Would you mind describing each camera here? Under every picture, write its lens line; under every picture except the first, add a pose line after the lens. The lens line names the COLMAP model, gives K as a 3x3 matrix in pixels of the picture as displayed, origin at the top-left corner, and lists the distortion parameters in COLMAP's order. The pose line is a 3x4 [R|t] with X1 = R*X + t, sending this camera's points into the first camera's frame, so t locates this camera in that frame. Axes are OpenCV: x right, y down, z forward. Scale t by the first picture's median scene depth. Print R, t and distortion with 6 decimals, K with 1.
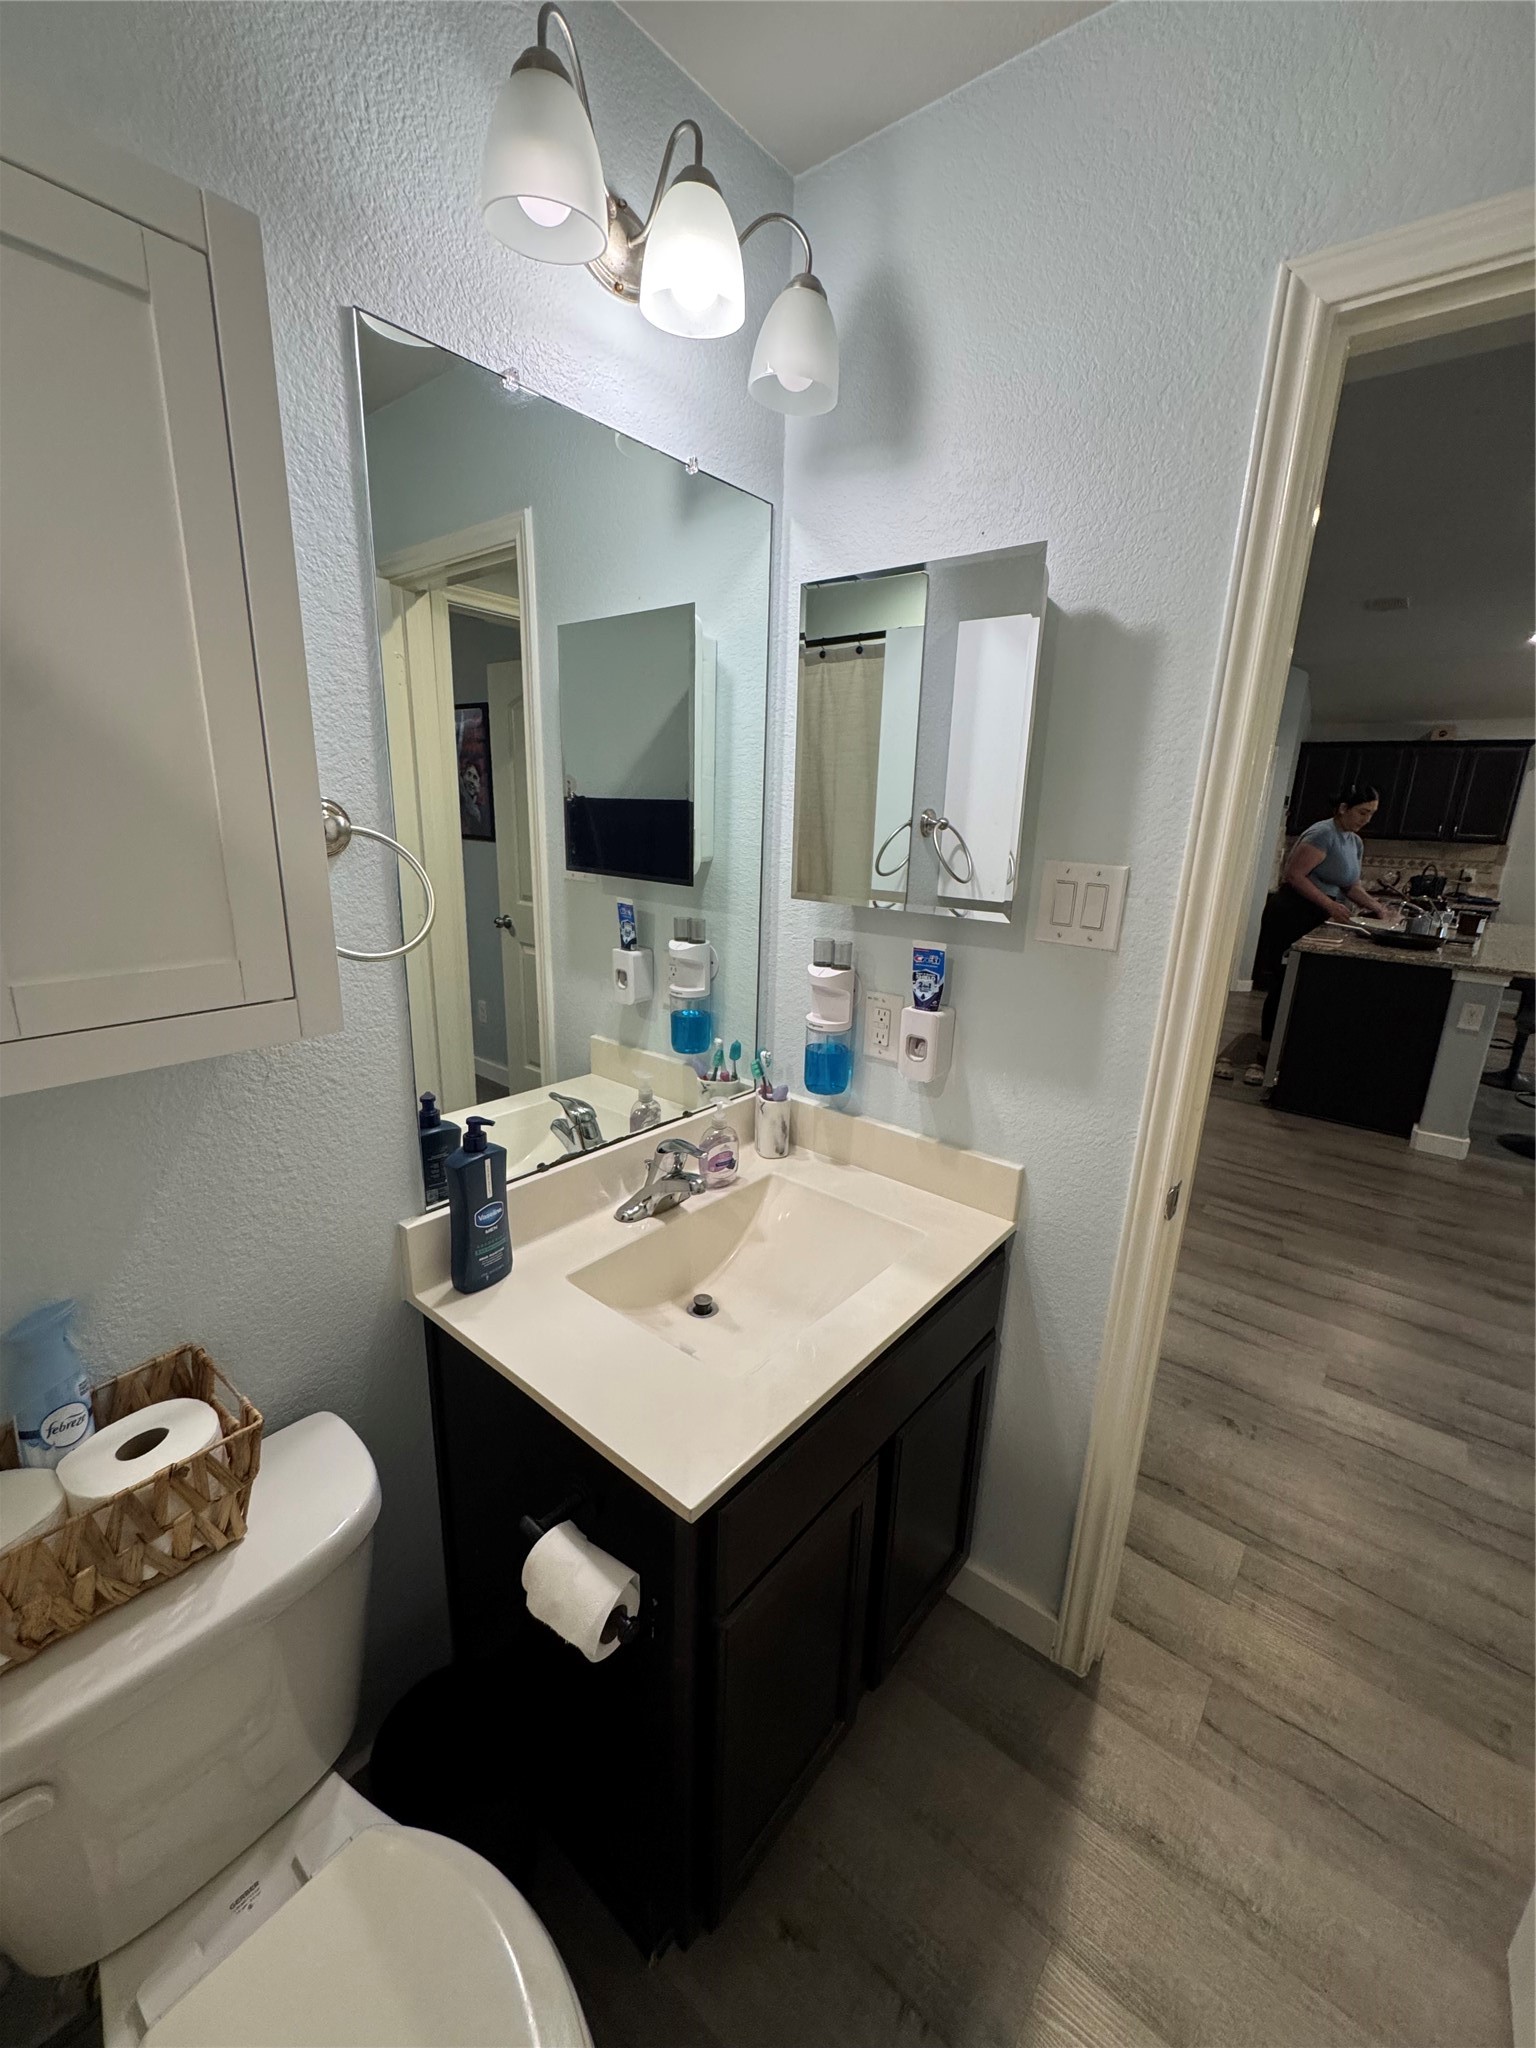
lens RADIAL K [[824.1, 0, 762.4], [0, 824.1, 1026.4], [0, 0, 1]] dist [-0.003382, -0.000356]
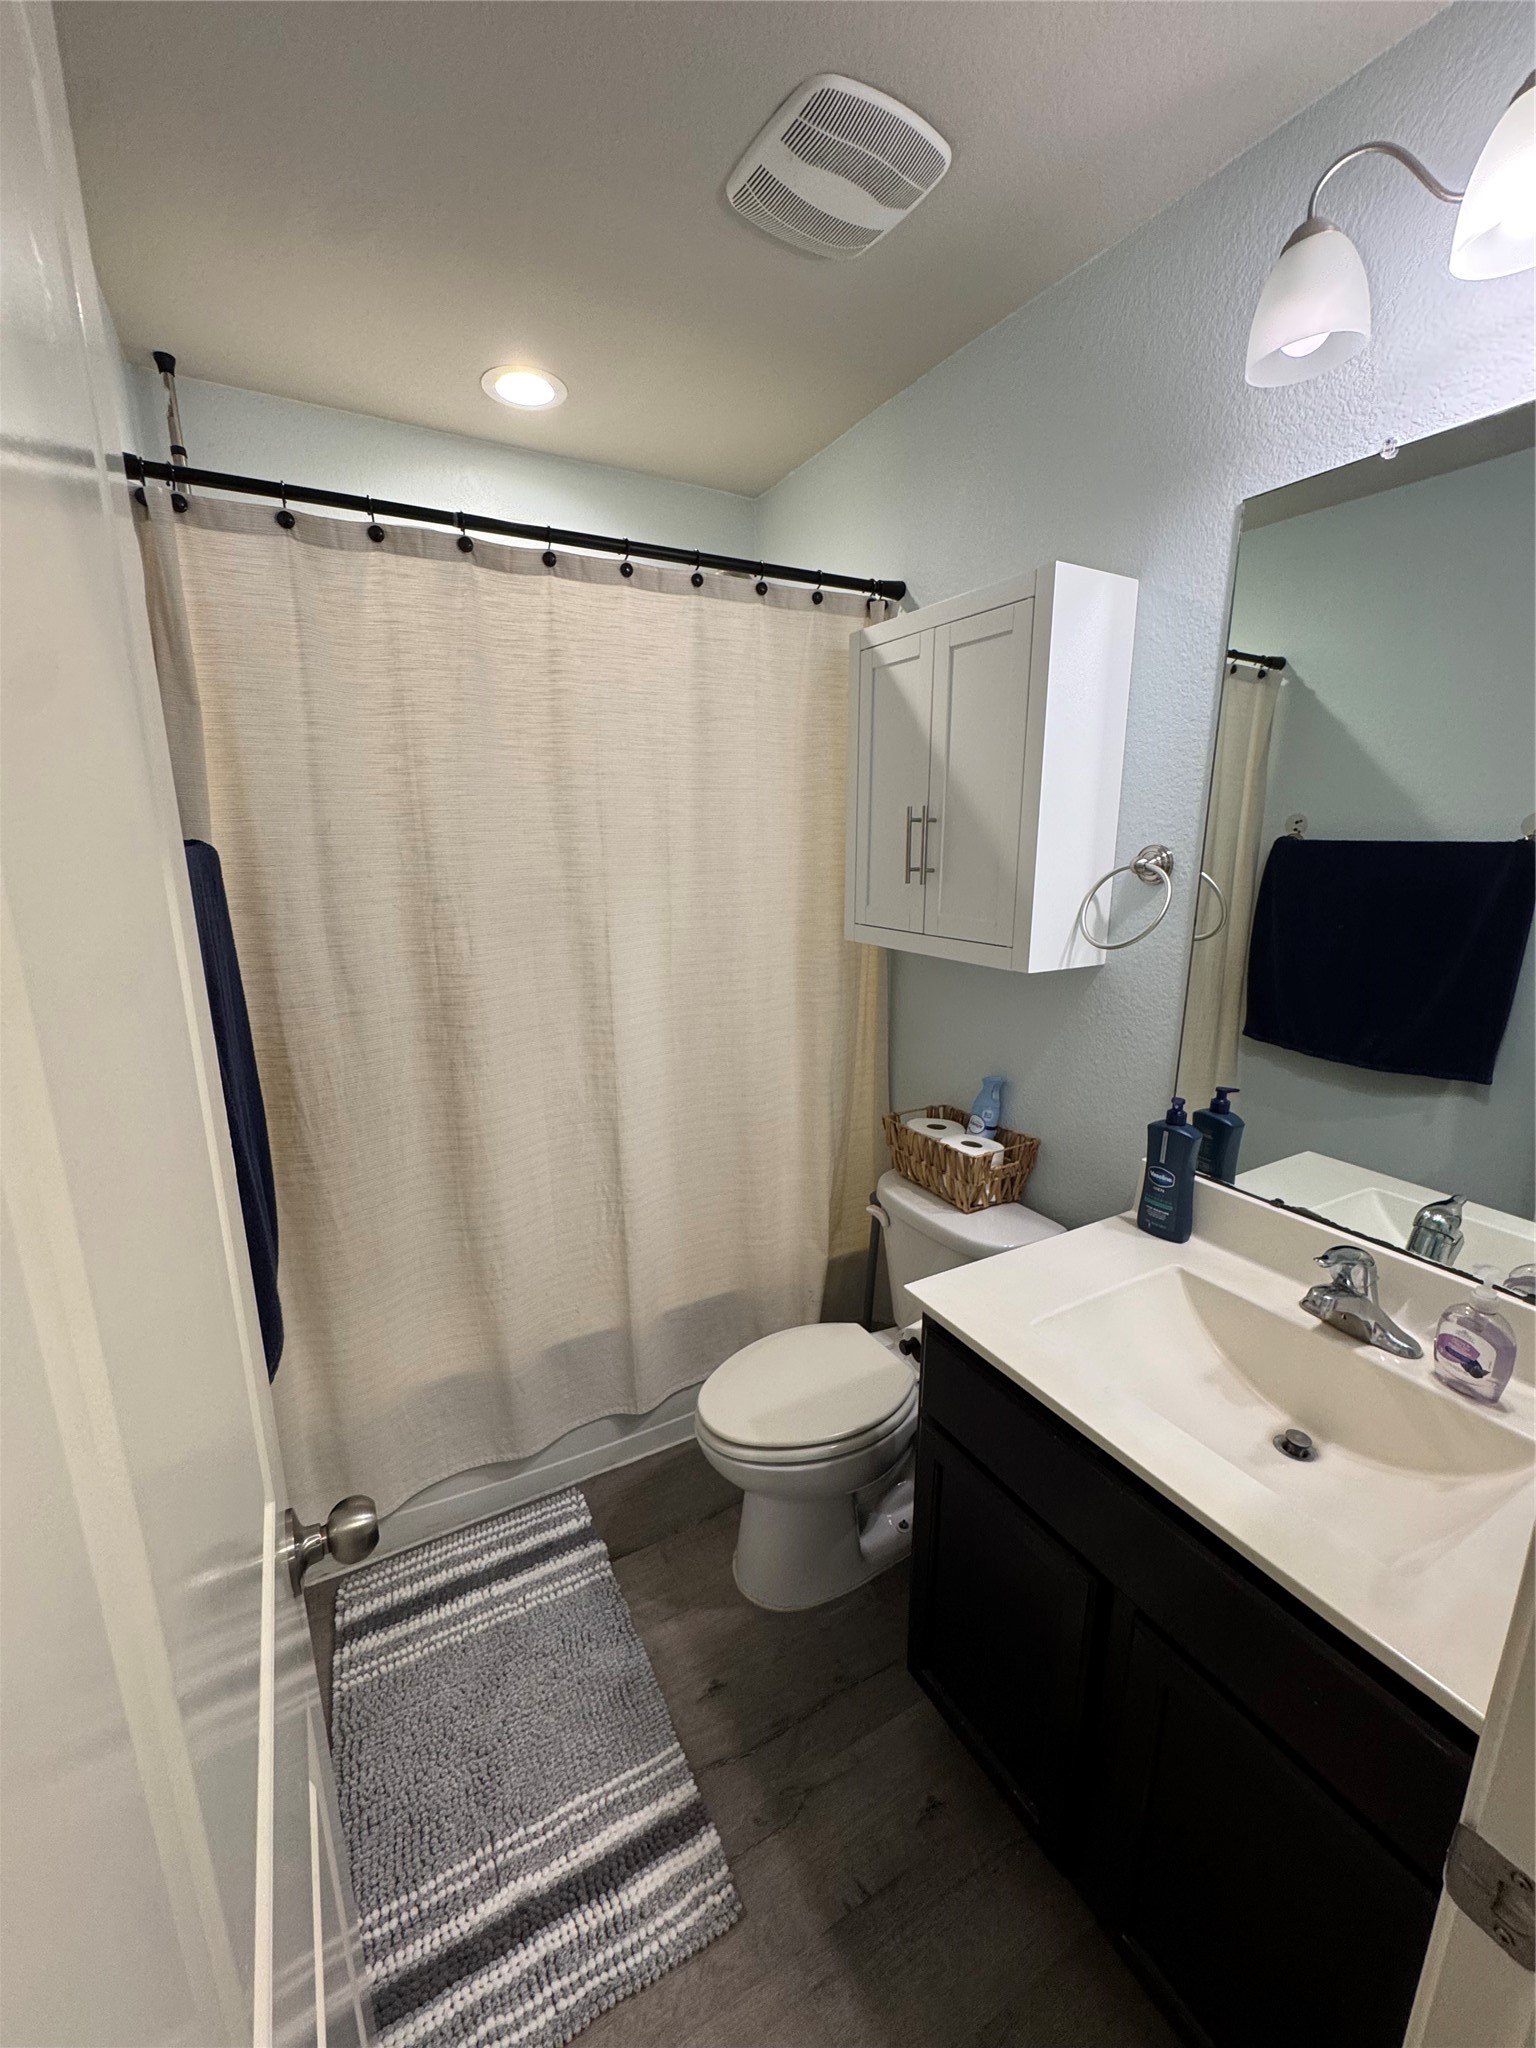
lens RADIAL K [[824.1, 0, 767.6], [0, 824.1, 1023.3], [0, 0, 1]] dist [-0.003382, -0.000356]
pose [[-0.360937, 0.183194, -0.914420, 0.897277], [-0.254710, 0.923873, 0.285626, -0.172604], [0.897133, 0.336005, -0.286798, 0.693501]]
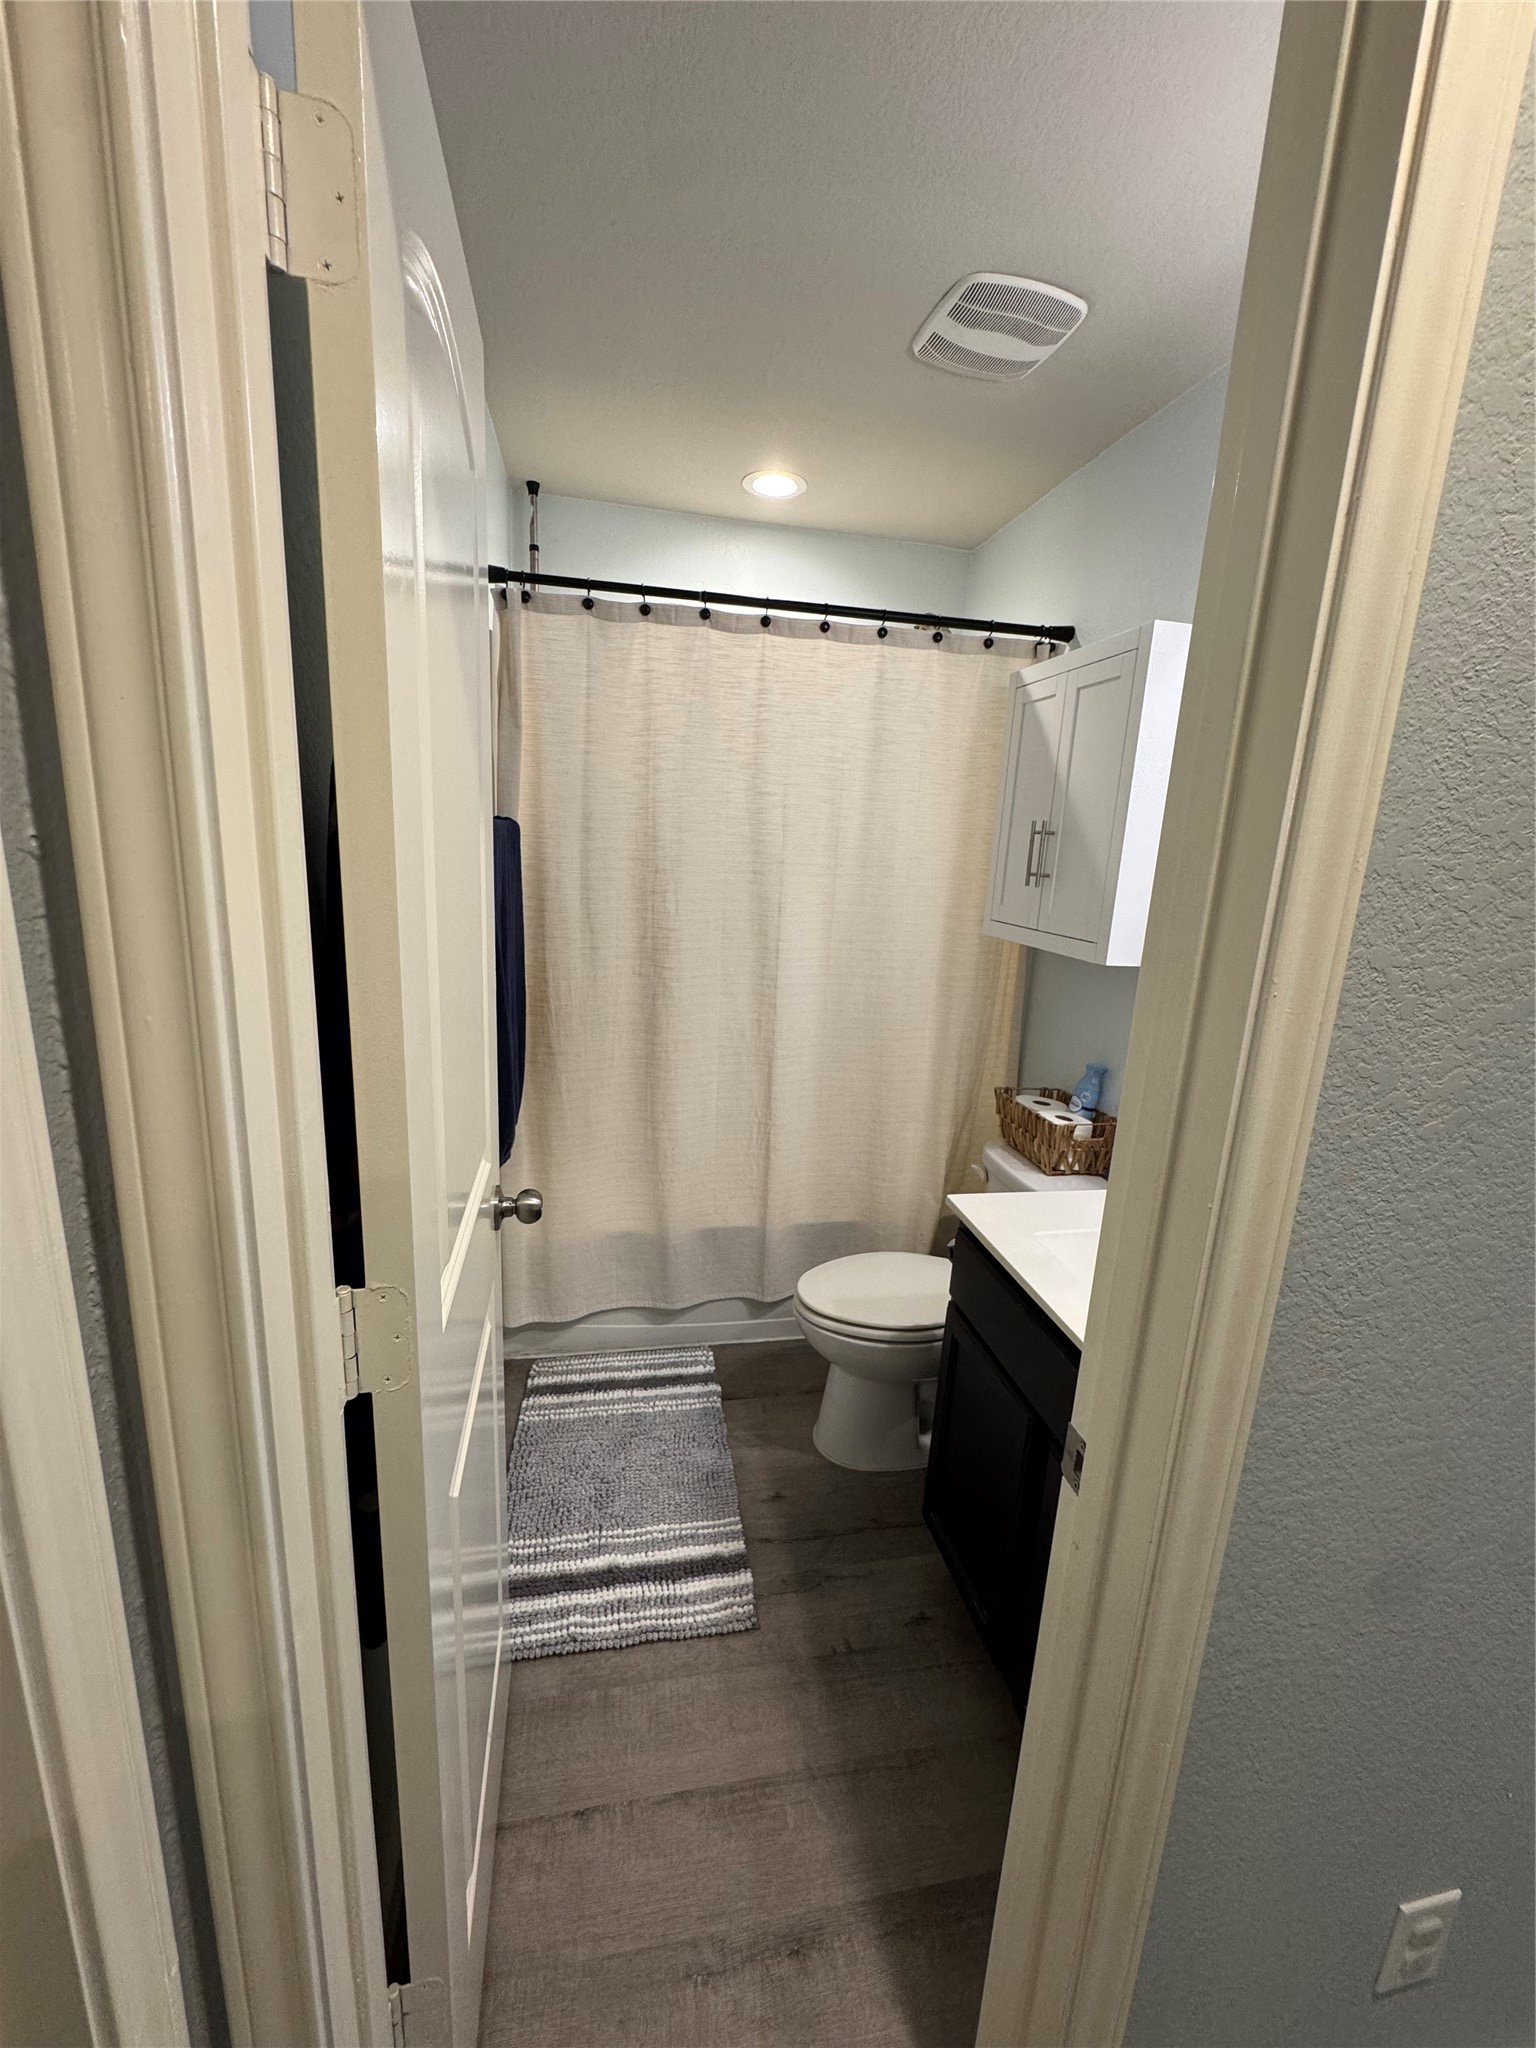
lens RADIAL K [[824.1, 0, 765.6], [0, 824.1, 1023.3], [0, 0, 1]] dist [-0.003382, -0.000356]
pose [[-0.630568, 0.108314, -0.768539, 1.105873], [-0.273021, 0.895971, 0.350280, -0.238784], [0.726528, 0.430703, -0.535399, 1.036282]]
